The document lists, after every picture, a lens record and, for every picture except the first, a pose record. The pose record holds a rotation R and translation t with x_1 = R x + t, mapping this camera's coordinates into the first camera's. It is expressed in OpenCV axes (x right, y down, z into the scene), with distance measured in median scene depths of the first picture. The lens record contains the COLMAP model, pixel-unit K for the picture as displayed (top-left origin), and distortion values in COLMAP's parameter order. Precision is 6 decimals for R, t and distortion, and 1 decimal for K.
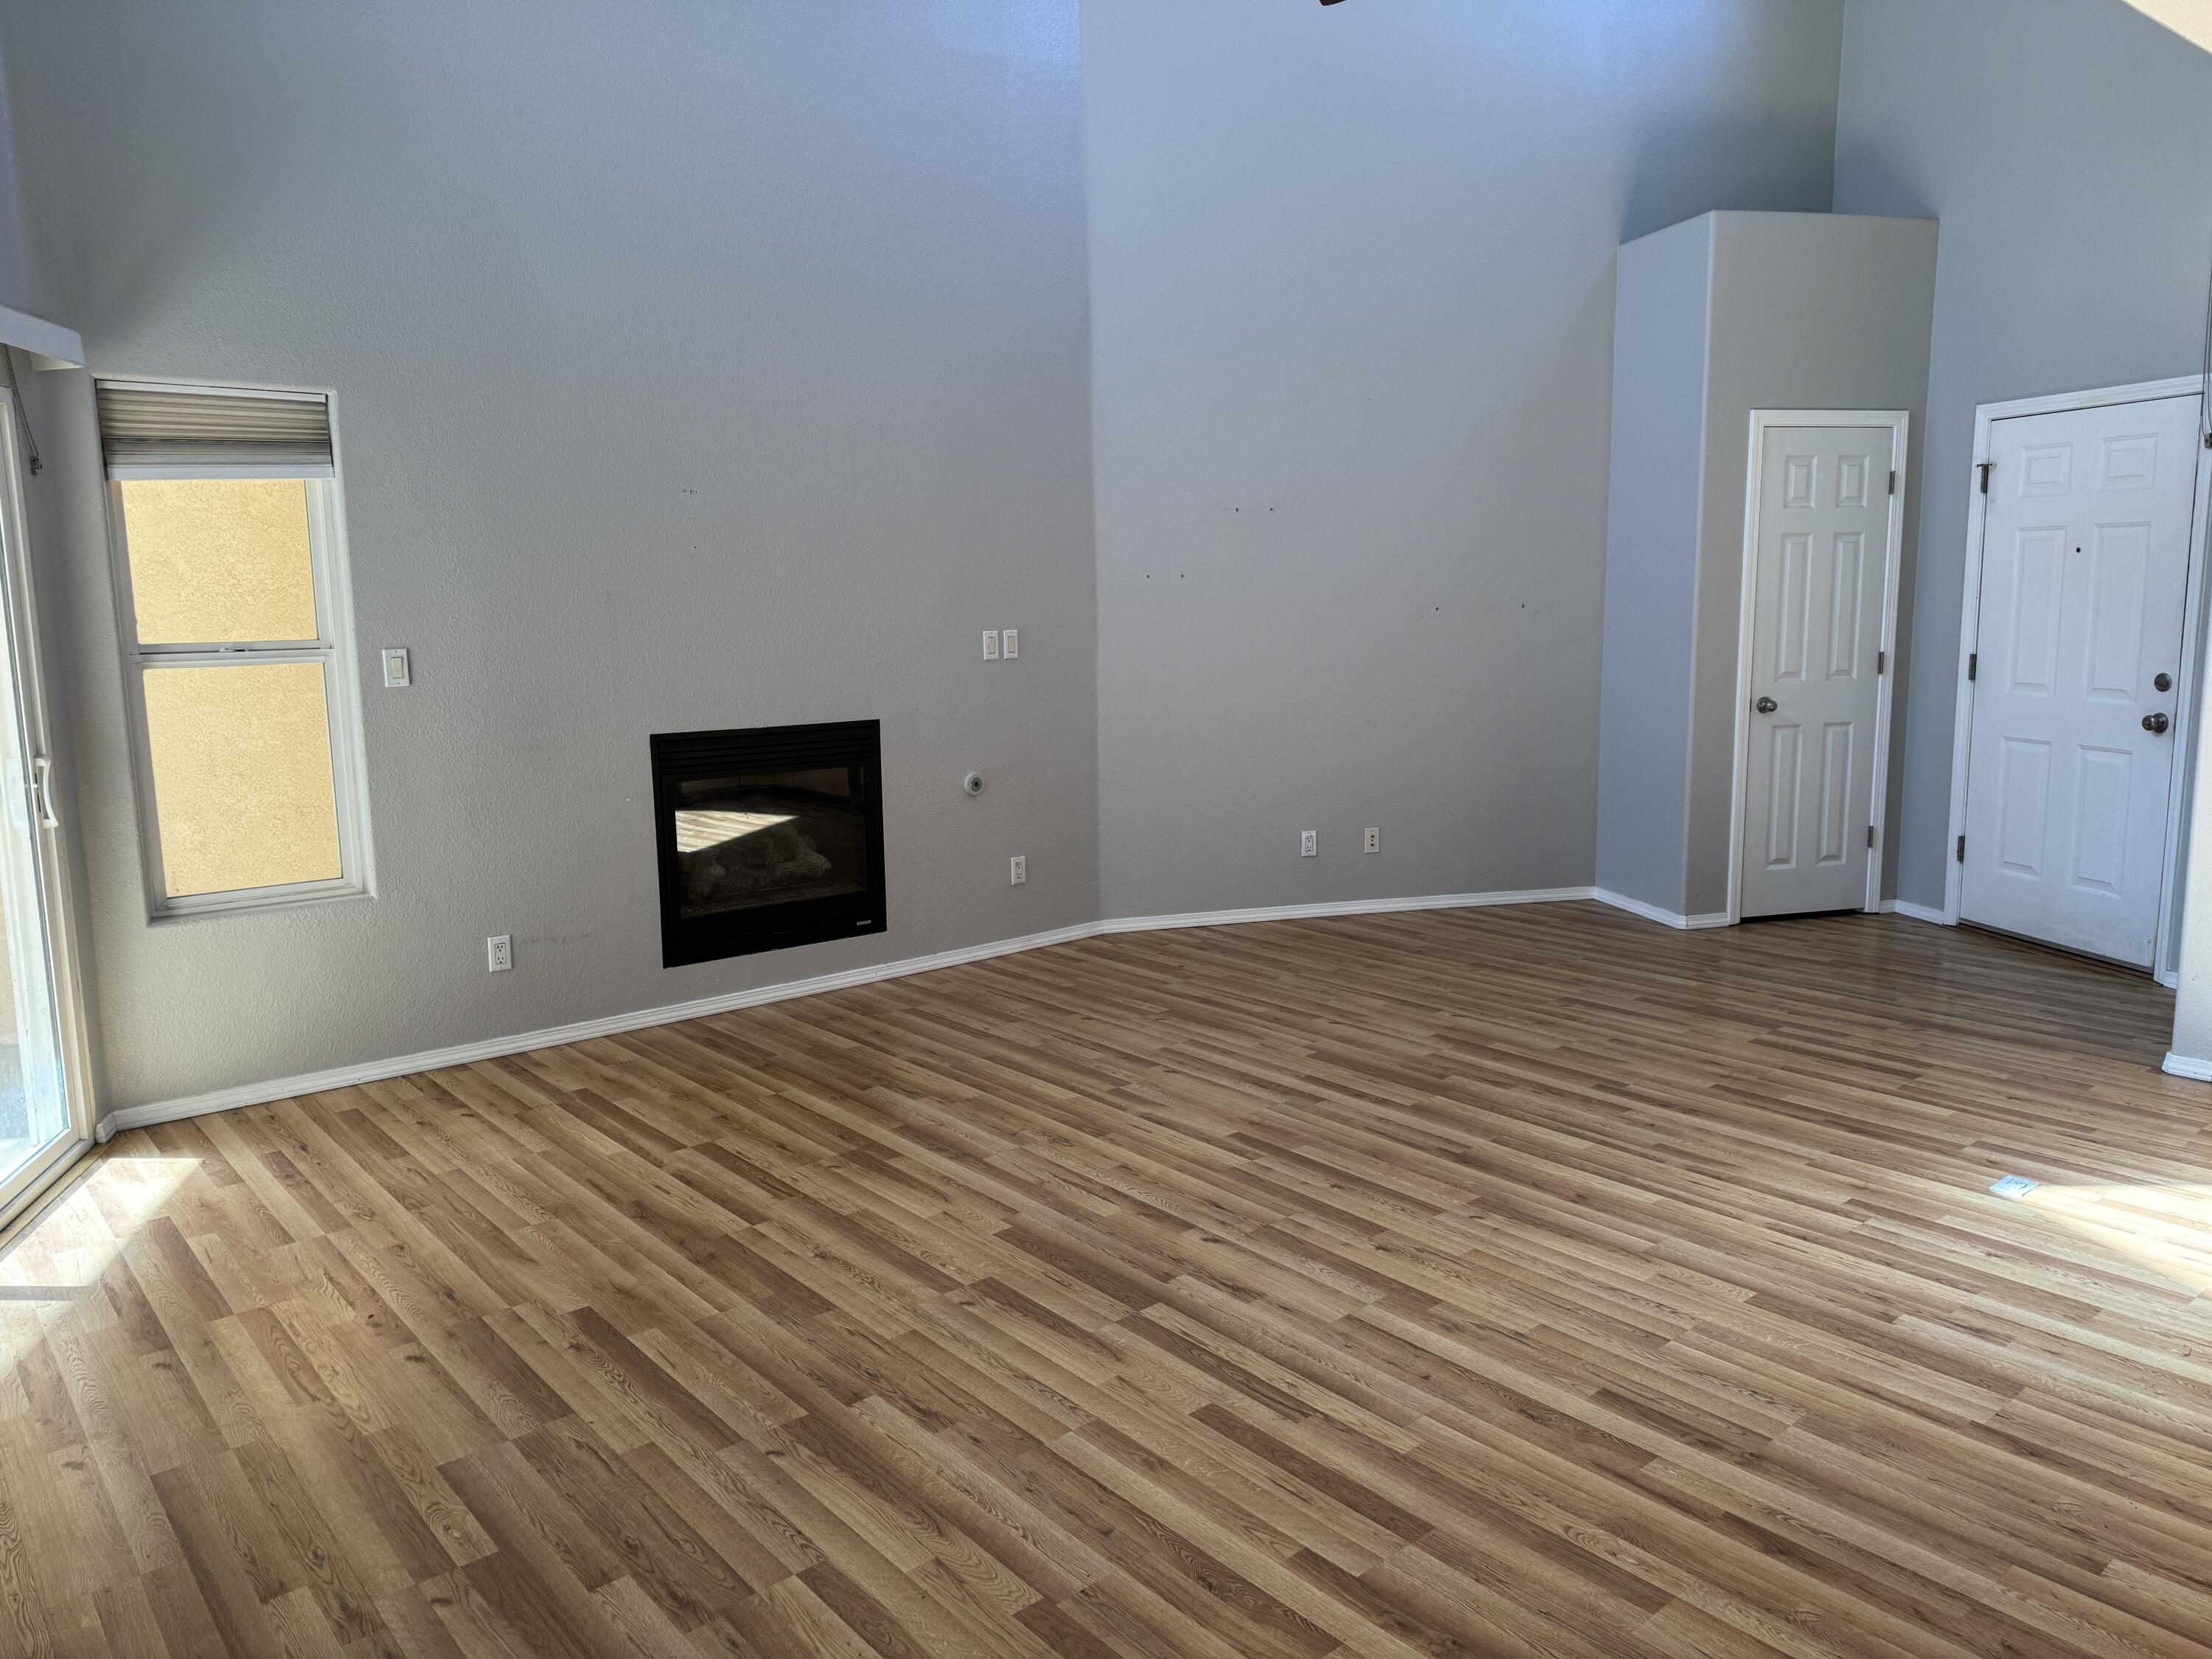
lens RADIAL K [[1553.1, 0, 1113.8], [0, 1553.1, 791.4], [0, 0, 1]] dist [0.045067, -0.047363]
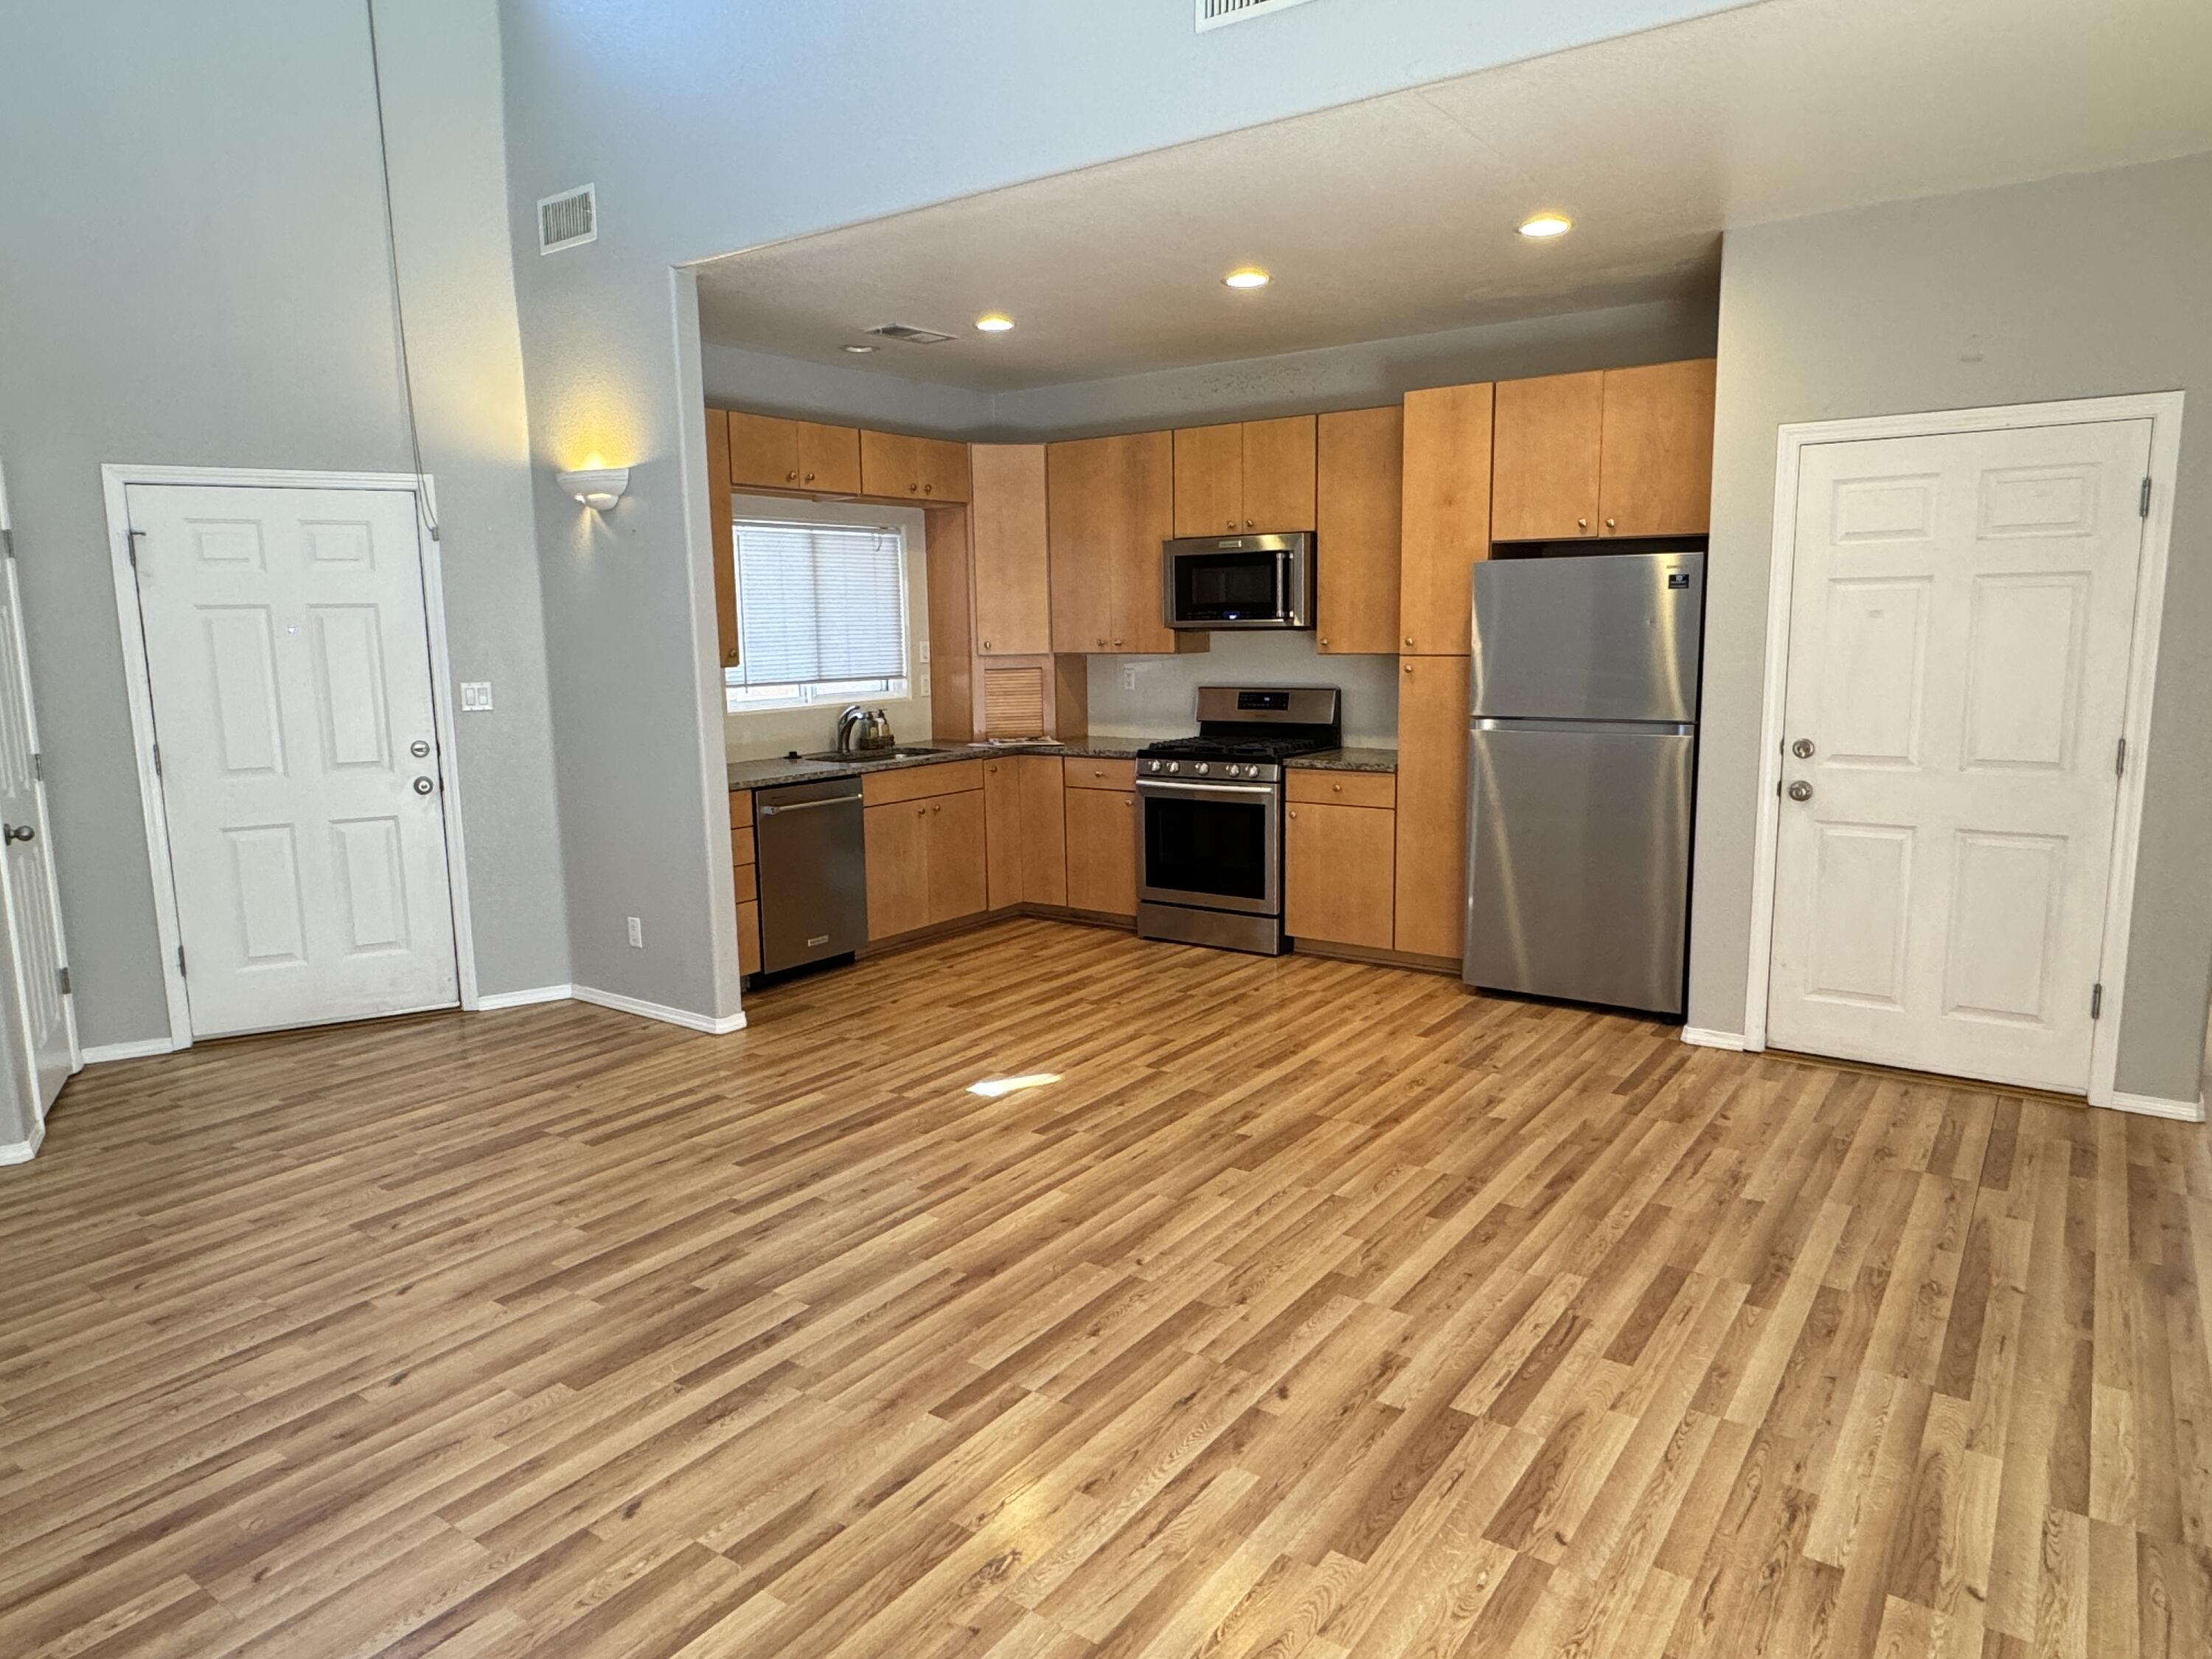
lens RADIAL K [[1403.3, 0, 1098.2], [0, 1403.3, 818.3], [0, 0, 1]] dist [-0.006633, 0.005785]
pose [[-0.239417, -0.117643, 0.963763, -0.686535], [0.151989, 0.975853, 0.156875, -0.177094], [-0.958947, 0.184040, -0.215756, 1.324553]]
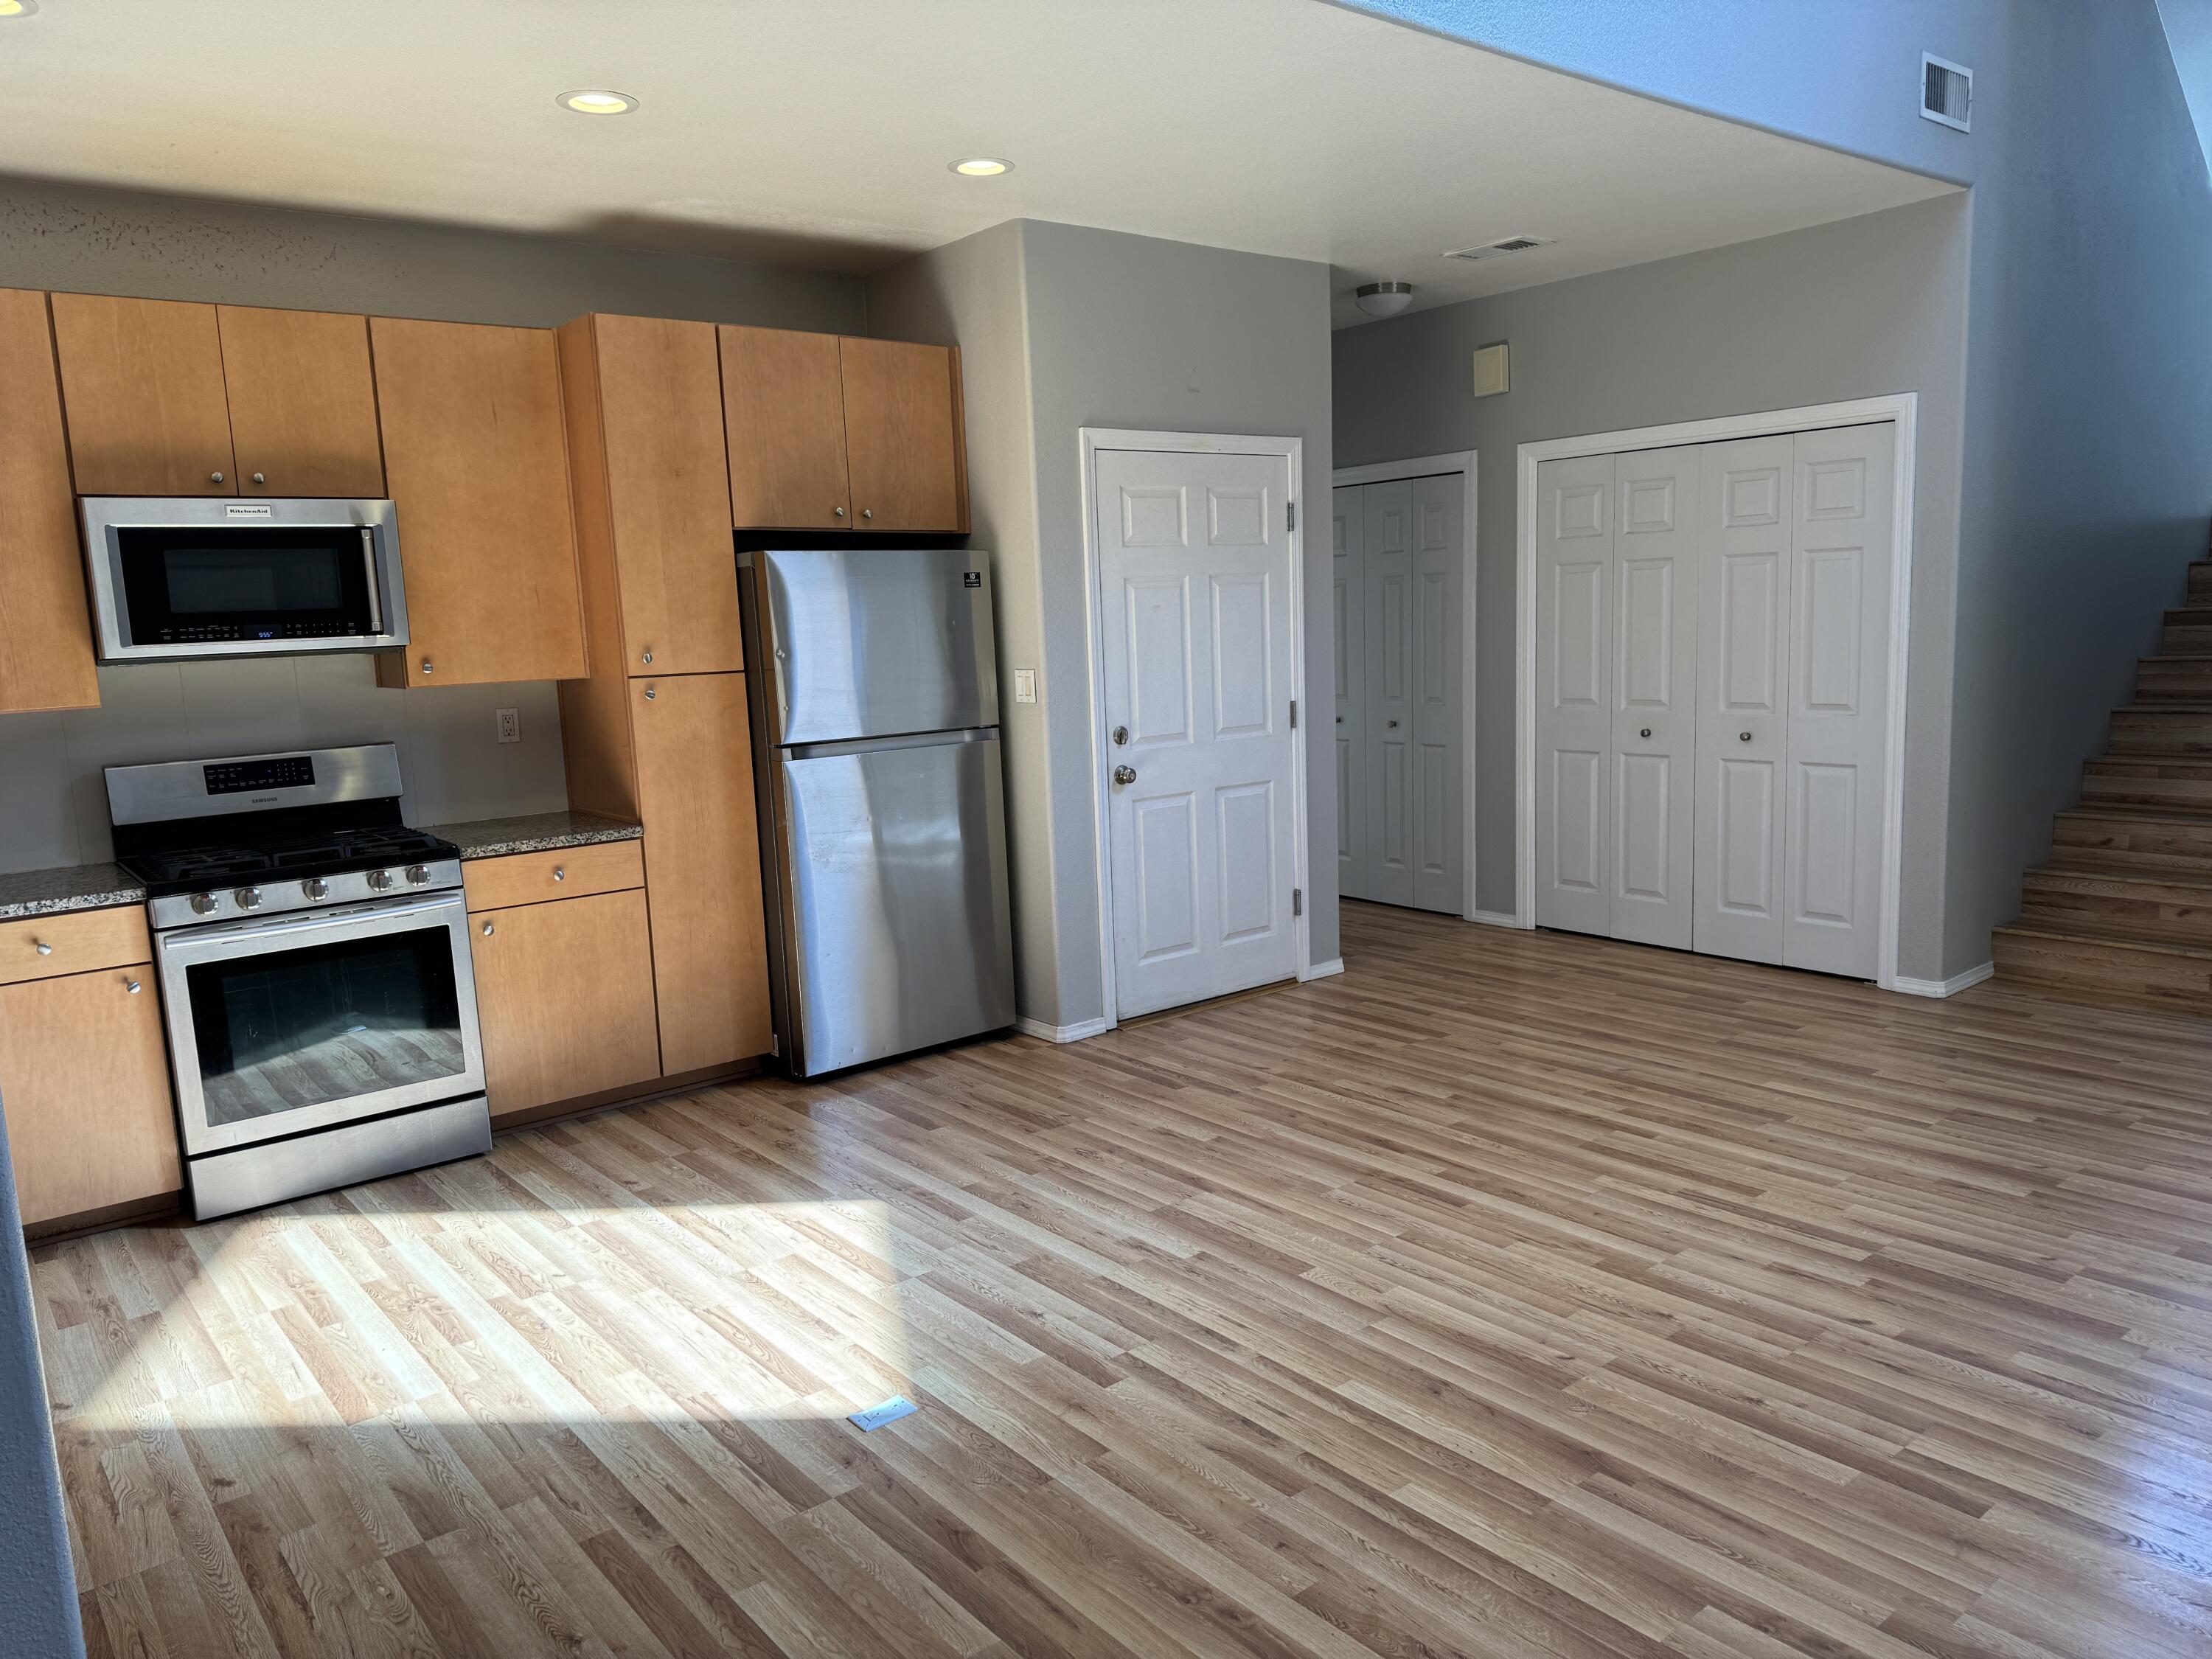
lens RADIAL K [[1553.1, 0, 1105.8], [0, 1553.1, 826.3], [0, 0, 1]] dist [0.045067, -0.047363]
pose [[-0.998048, 0.051761, 0.034945, 0.494318], [0.059425, 0.959188, 0.276455, -0.285604], [-0.019209, 0.277992, -0.960391, 1.968494]]
